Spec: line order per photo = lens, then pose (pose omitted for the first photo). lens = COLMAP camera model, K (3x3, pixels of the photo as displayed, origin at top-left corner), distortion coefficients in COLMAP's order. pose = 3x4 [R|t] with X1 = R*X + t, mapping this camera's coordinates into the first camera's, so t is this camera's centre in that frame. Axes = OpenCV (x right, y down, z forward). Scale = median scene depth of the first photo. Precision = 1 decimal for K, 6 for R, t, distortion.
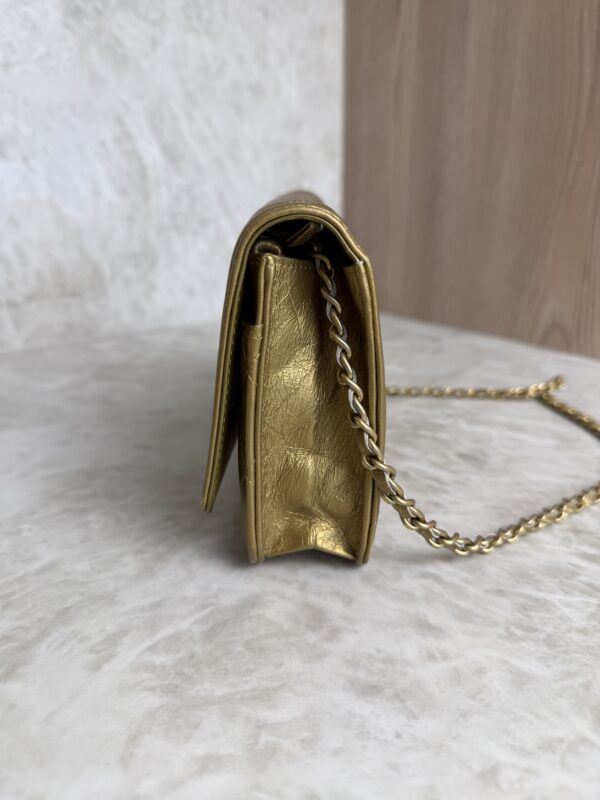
lens RADIAL K [[603.9, 0, 301.6], [0, 603.9, 400.2], [0, 0, 1]] dist [-0.052849, 0.008720]
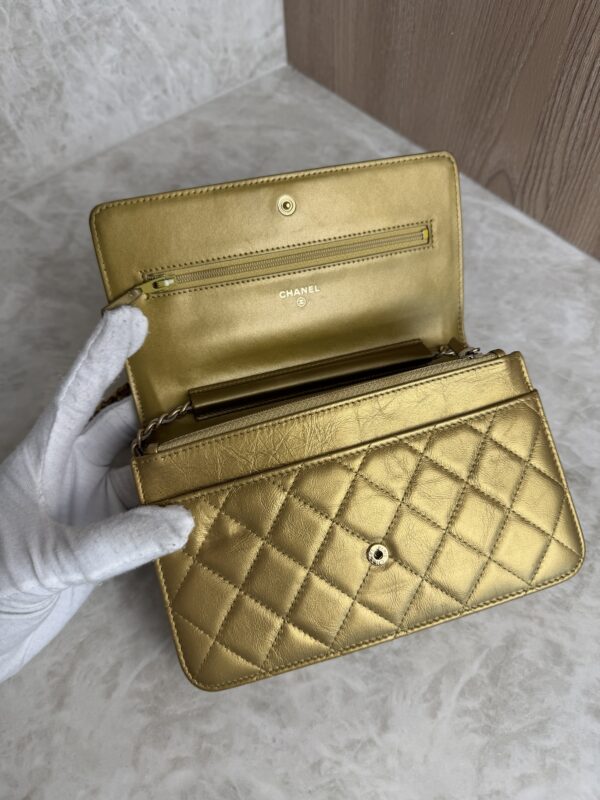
lens RADIAL K [[593.2, 0, 298.8], [0, 593.2, 403.2], [0, 0, 1]] dist [-0.041313, 0.012935]
pose [[0.998503, -0.052930, -0.013788, 0.262058], [0.049980, 0.780521, 0.623129, -1.170907], [-0.022221, -0.622885, 0.781998, 0.158668]]
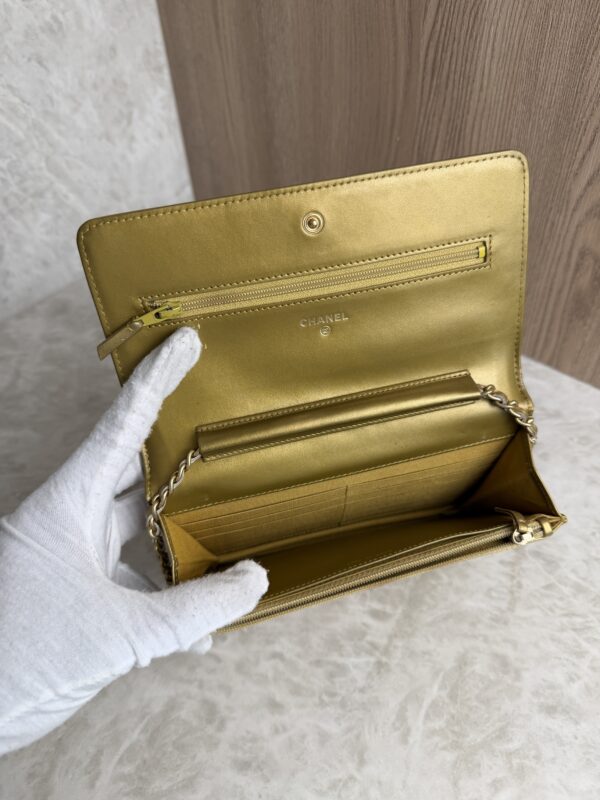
lens RADIAL K [[596.4, 0, 301.0], [0, 596.4, 397.0], [0, 0, 1]] dist [-0.040313, 0.010424]
pose [[0.976592, -0.183002, 0.113044, 0.256206], [0.116215, 0.891127, 0.438618, -1.174751], [-0.181004, -0.415214, 0.891535, -0.173622]]
